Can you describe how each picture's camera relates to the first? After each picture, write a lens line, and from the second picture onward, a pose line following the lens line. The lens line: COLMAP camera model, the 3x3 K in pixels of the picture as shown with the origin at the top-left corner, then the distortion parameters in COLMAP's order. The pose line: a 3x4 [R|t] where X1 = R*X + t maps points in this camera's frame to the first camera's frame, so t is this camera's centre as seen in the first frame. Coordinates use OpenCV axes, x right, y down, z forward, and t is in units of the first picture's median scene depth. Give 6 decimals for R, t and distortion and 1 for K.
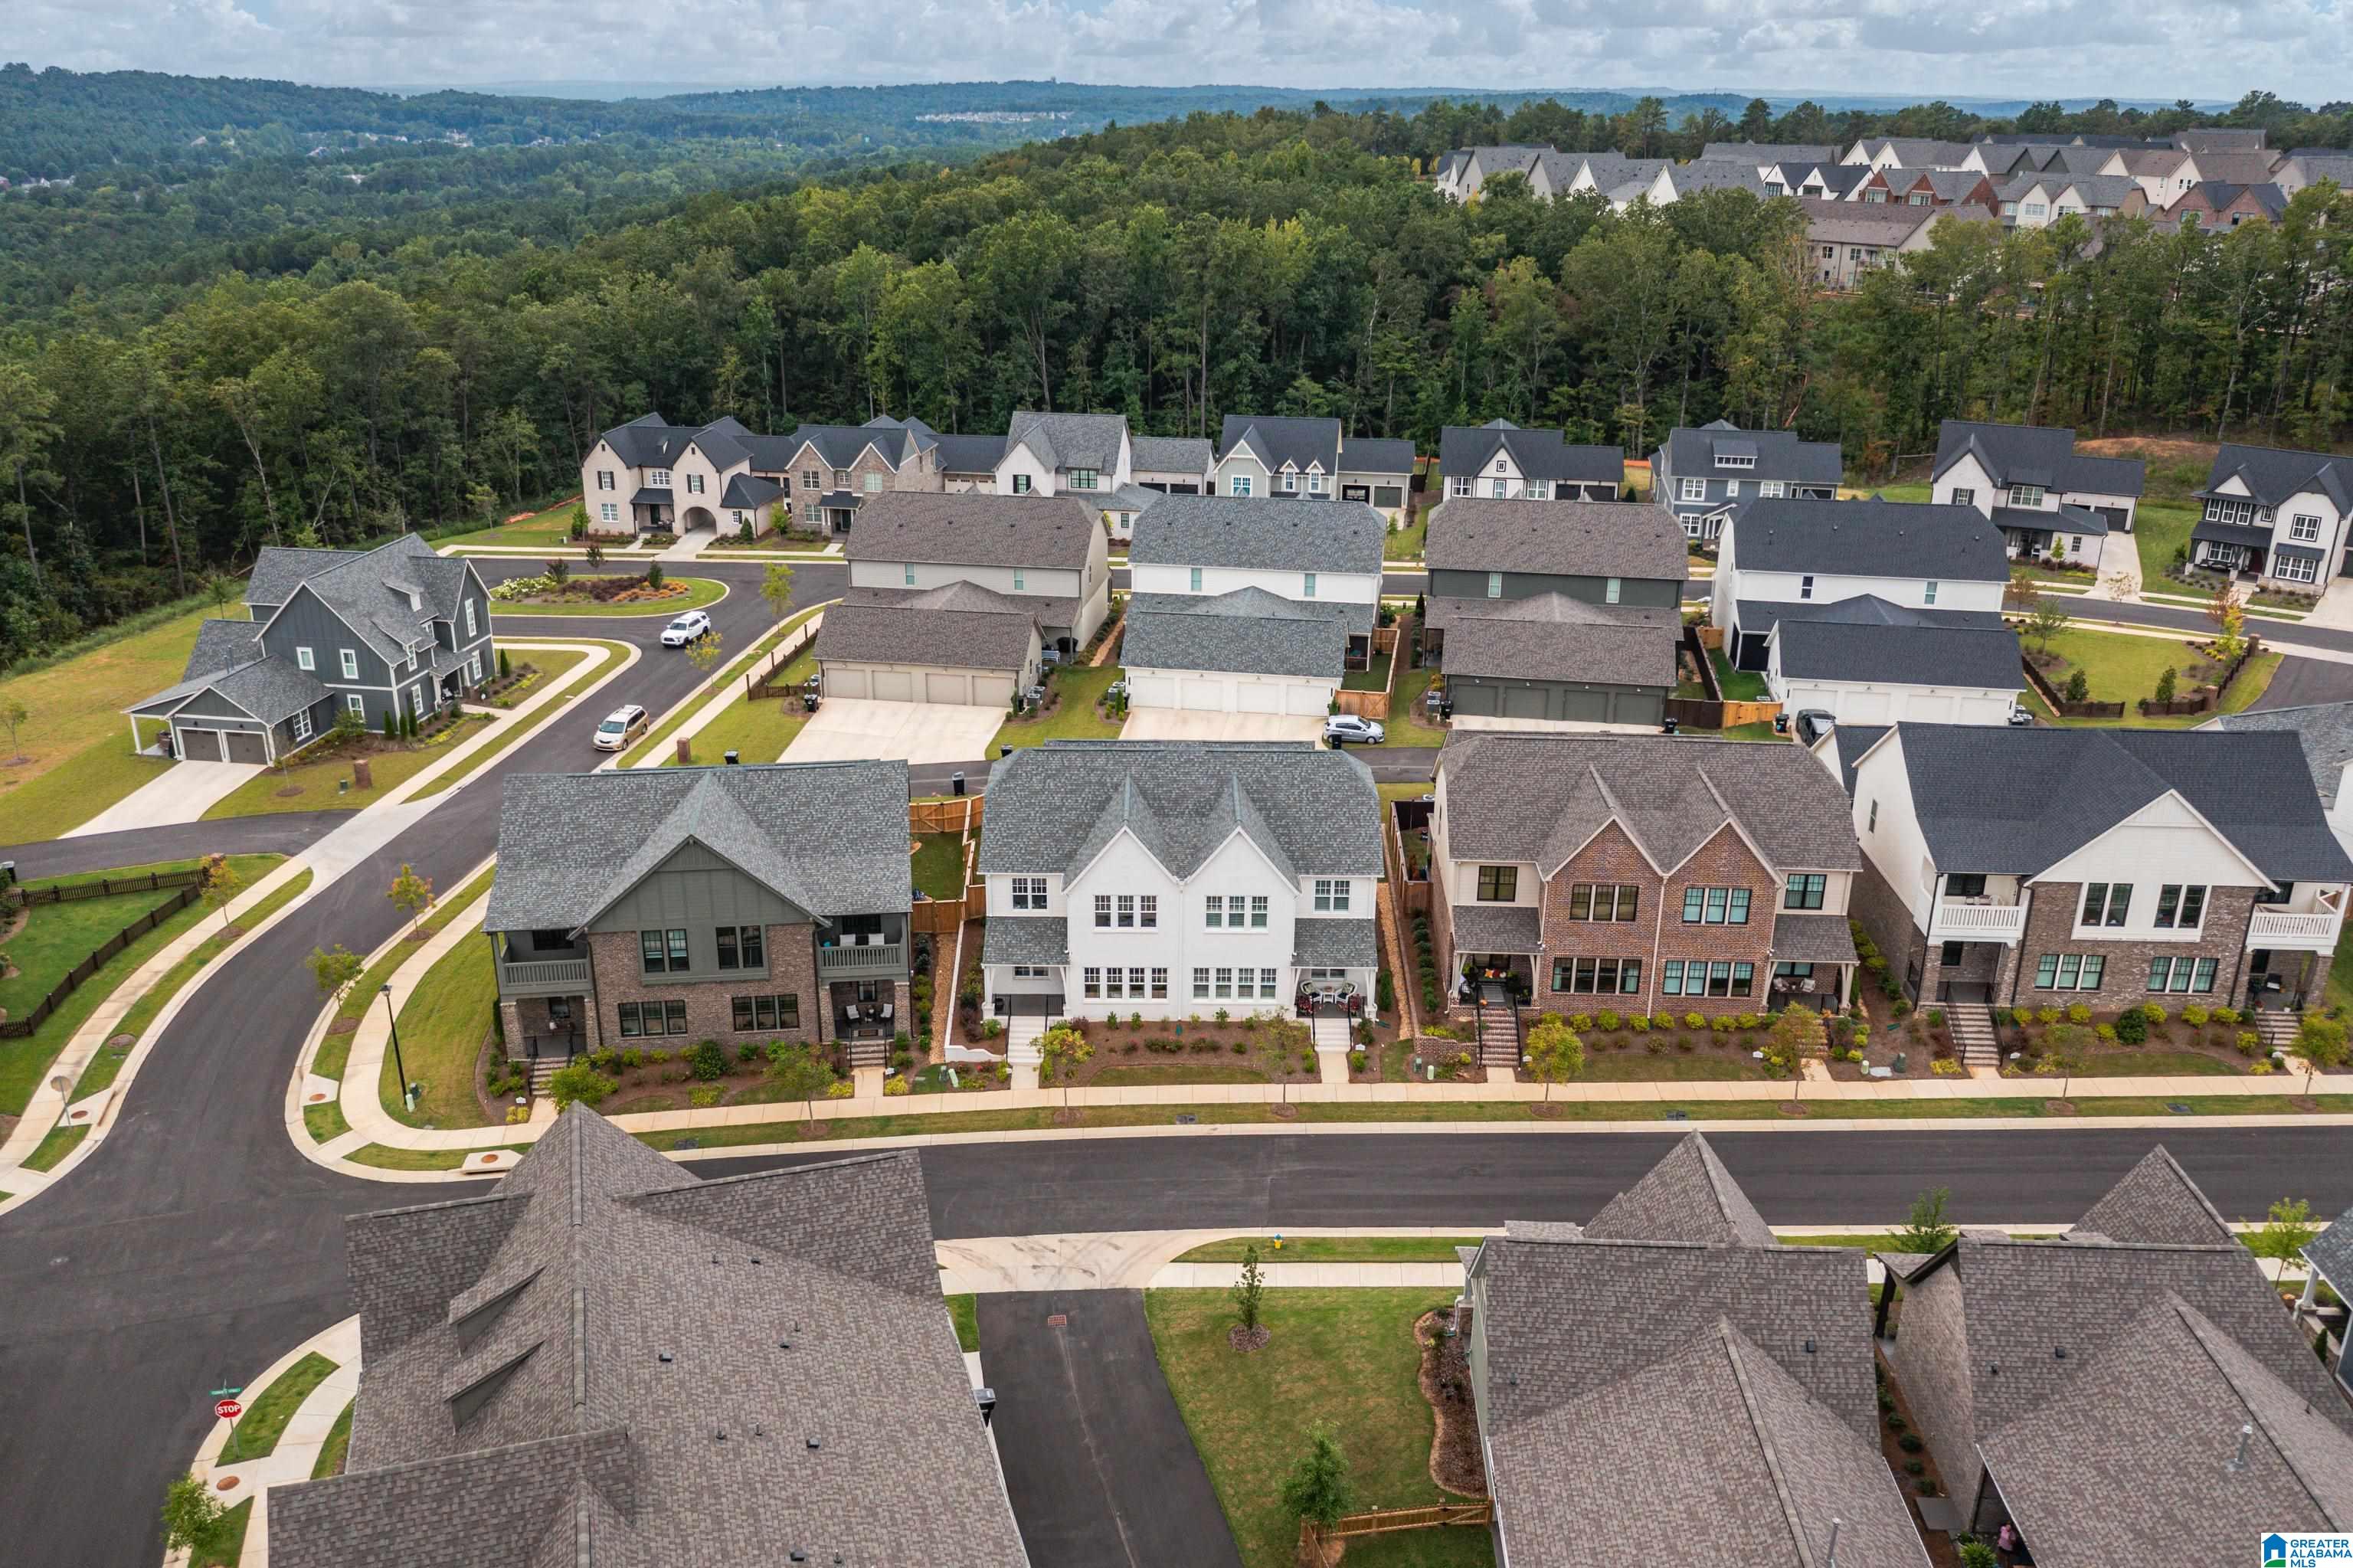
lens RADIAL K [[1860.6, 0, 1176.5], [0, 1860.6, 784.0], [0, 0, 1]] dist [-0.015790, -0.002300]
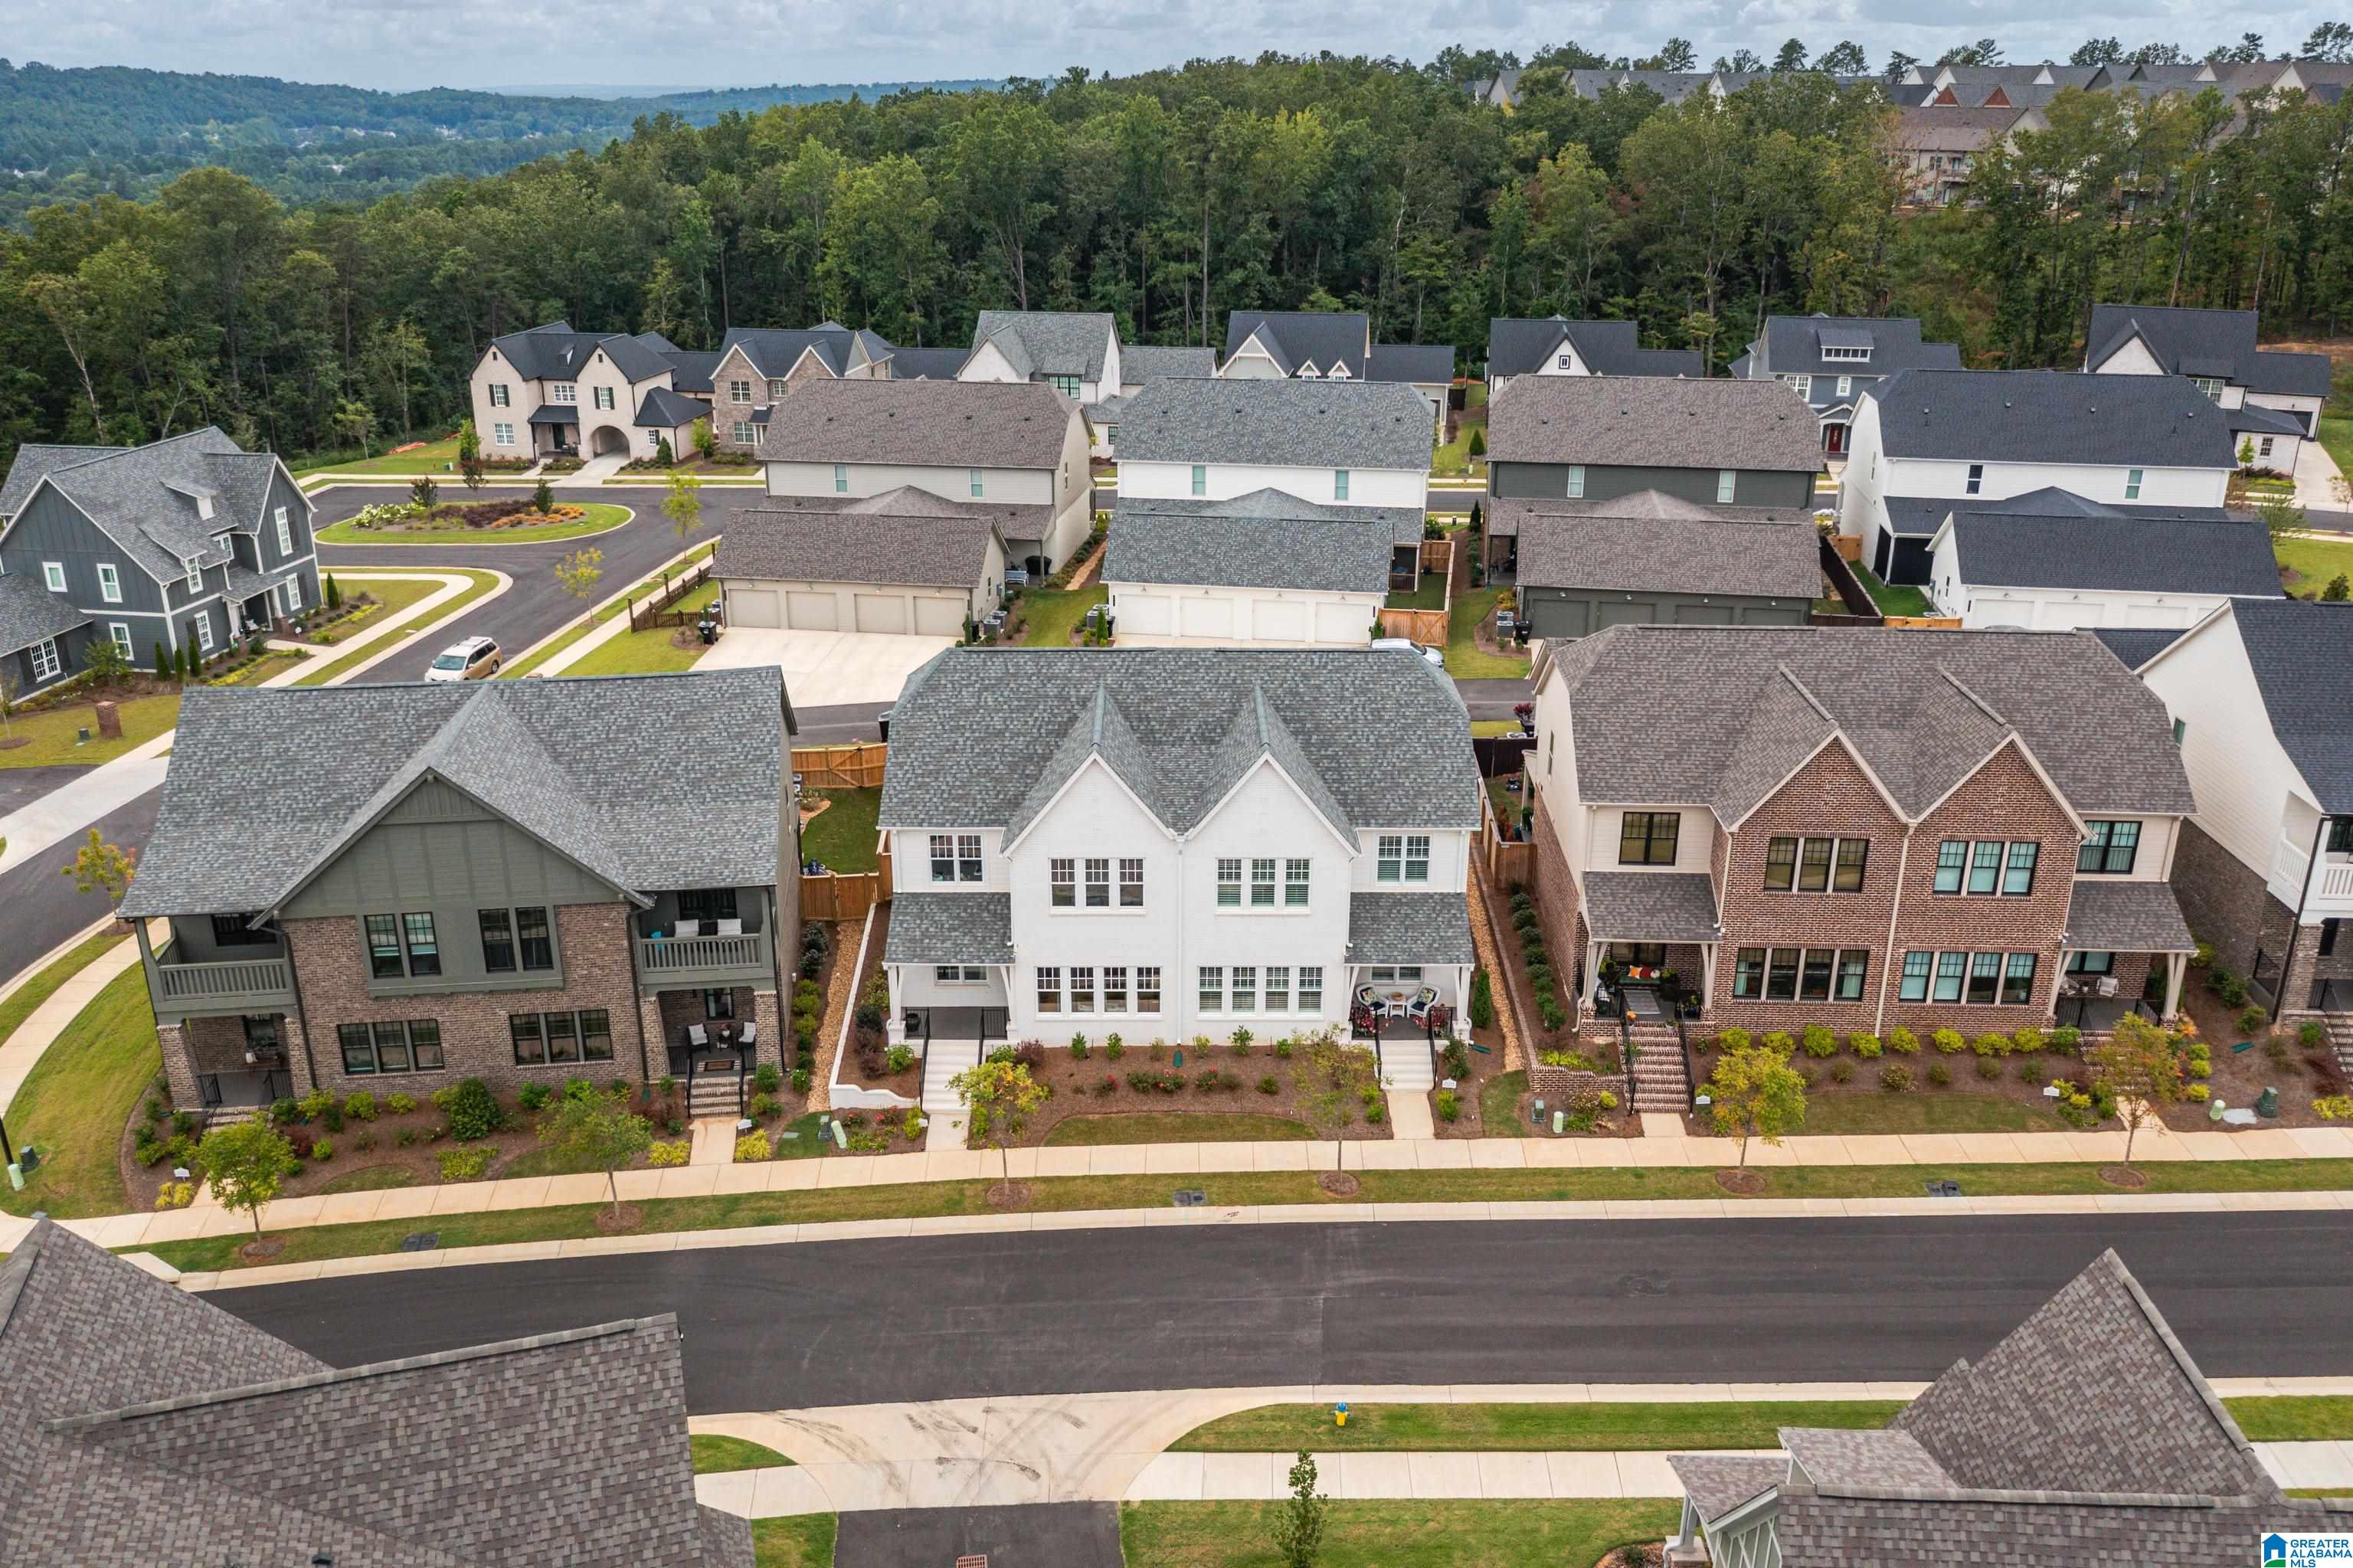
lens RADIAL K [[1860.6, 0, 1176.5], [0, 1860.6, 784.0], [0, 0, 1]] dist [-0.015790, -0.002300]
pose [[0.999979, -0.006400, -0.001390, 0.002274], [0.006399, 0.999979, -0.000762, 0.032861], [0.001394, 0.000754, 0.999999, 0.322928]]
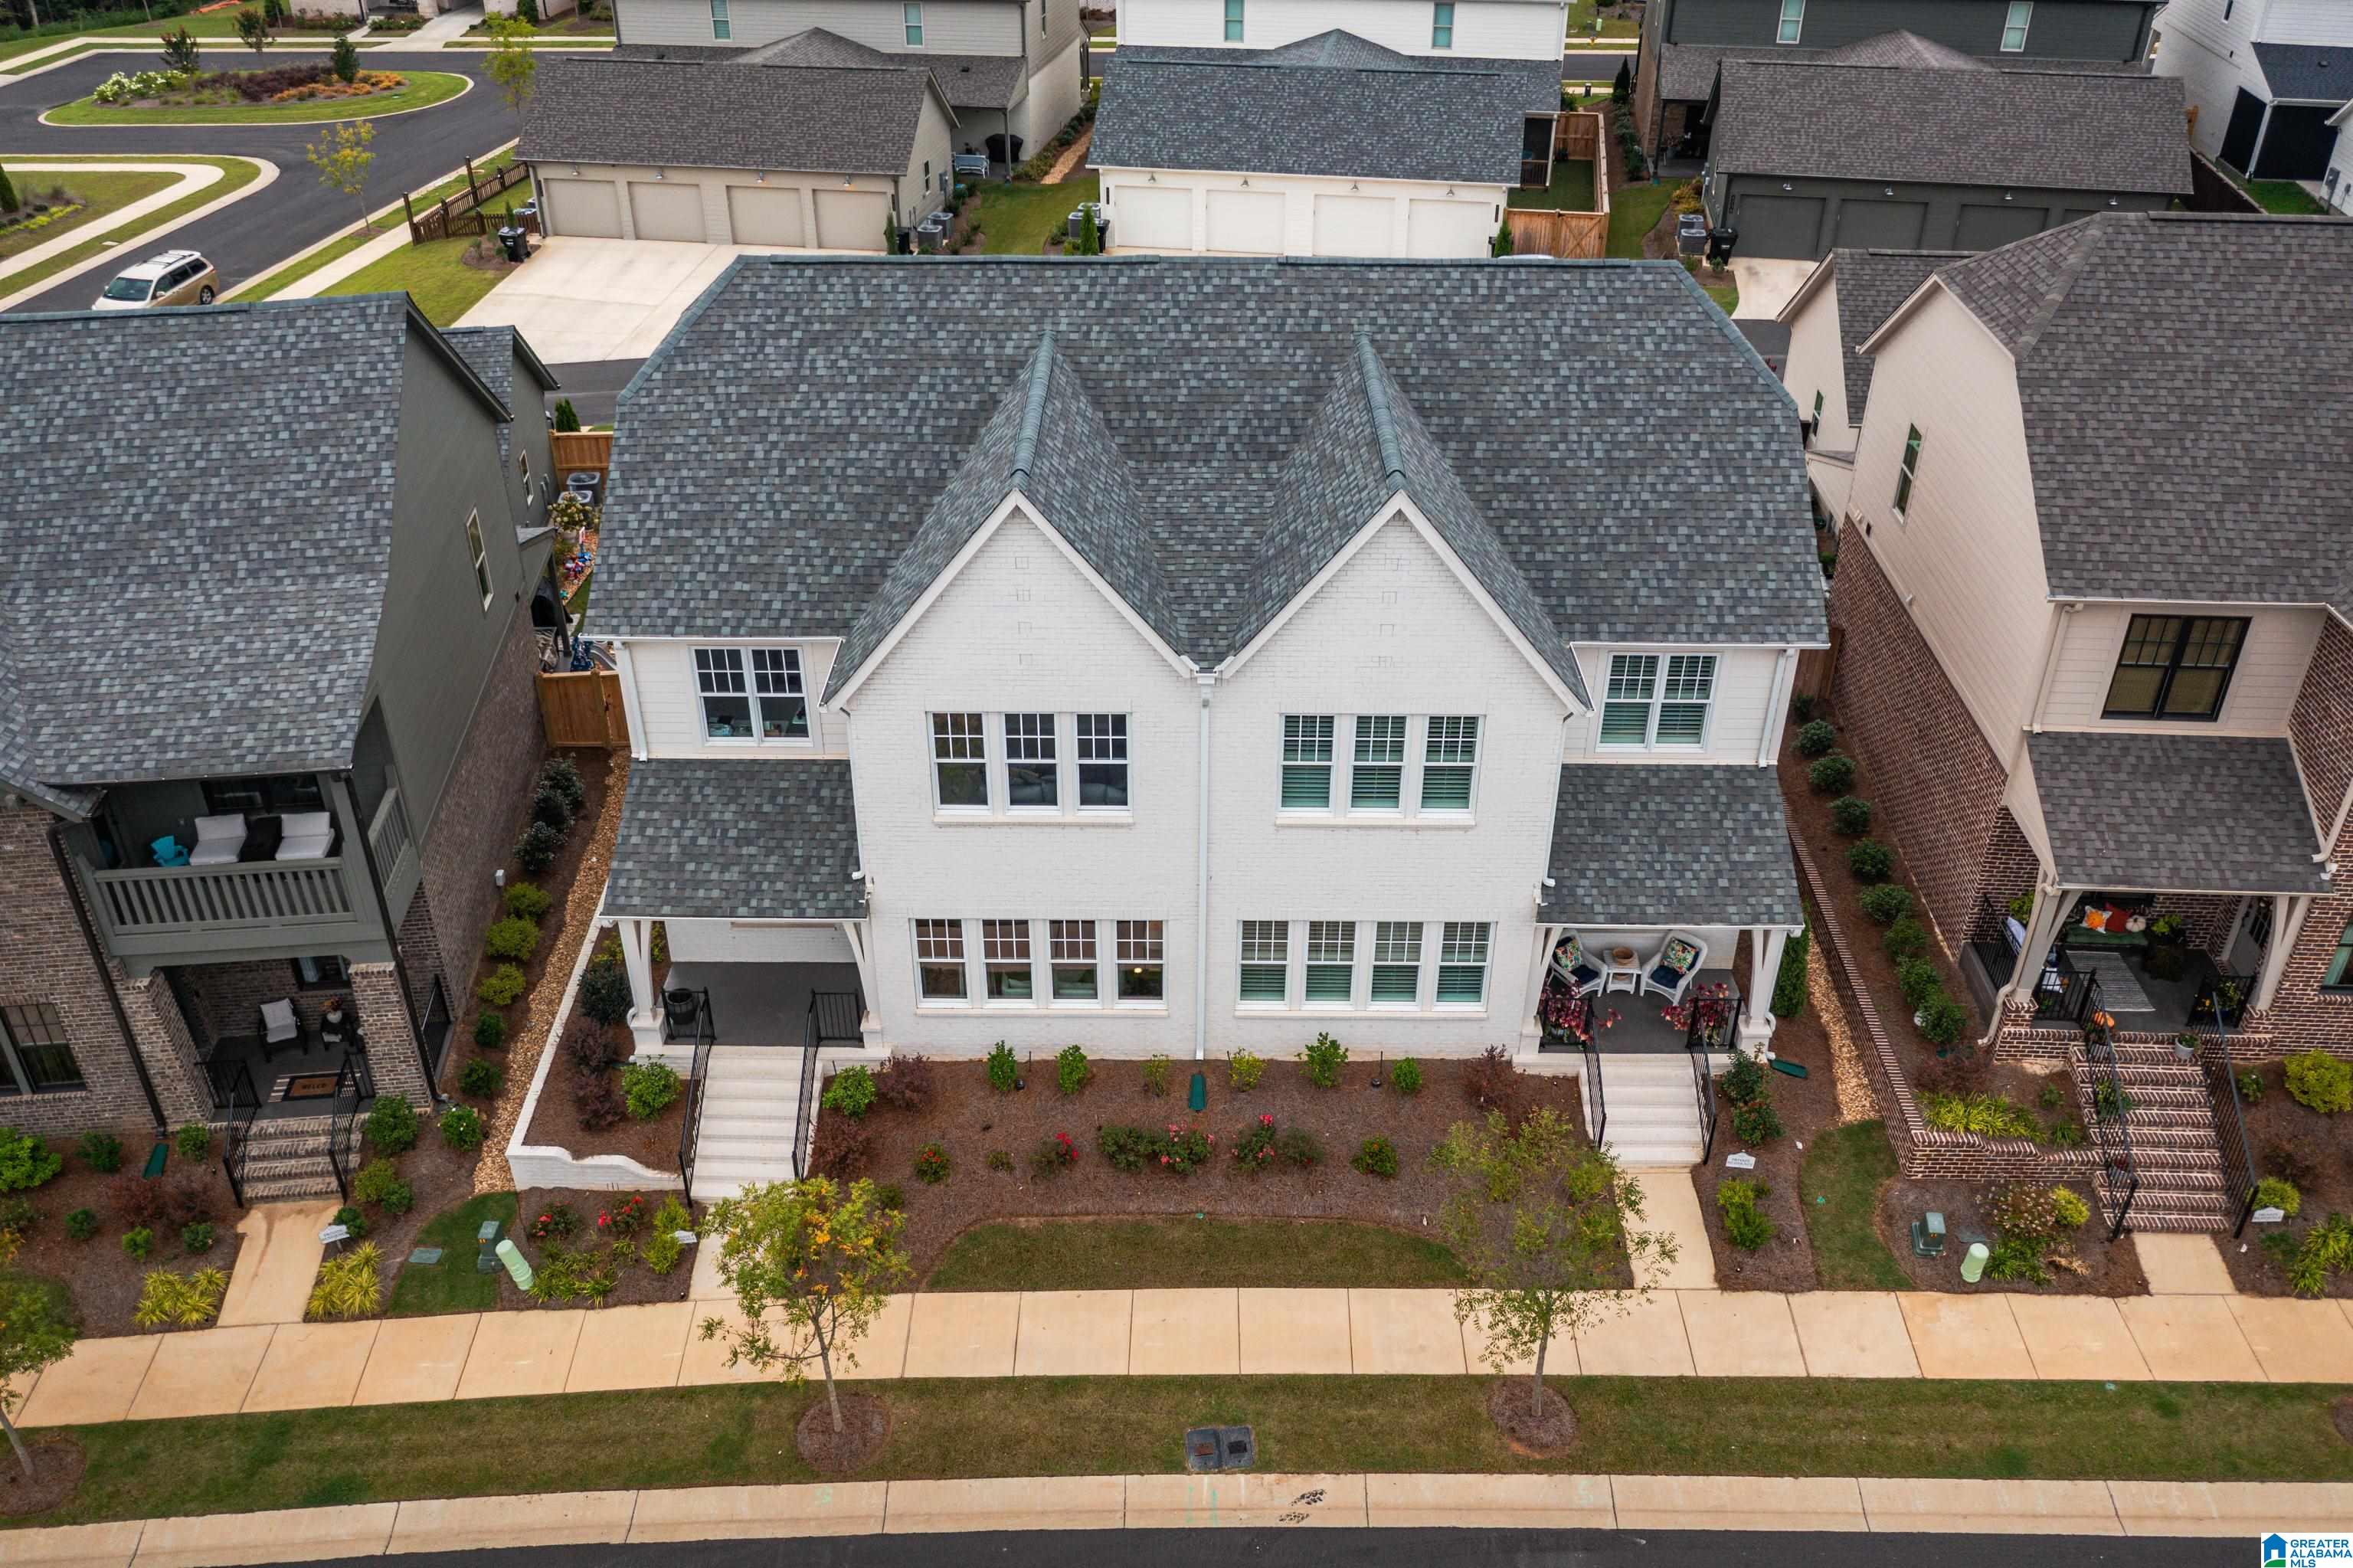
lens RADIAL K [[1860.6, 0, 1176.5], [0, 1860.6, 784.0], [0, 0, 1]] dist [-0.015790, -0.002300]
pose [[0.999909, 0.000463, -0.013499, 0.001947], [0.002124, 0.981588, 0.190997, 0.011116], [0.013339, -0.191009, 0.981498, 0.667587]]
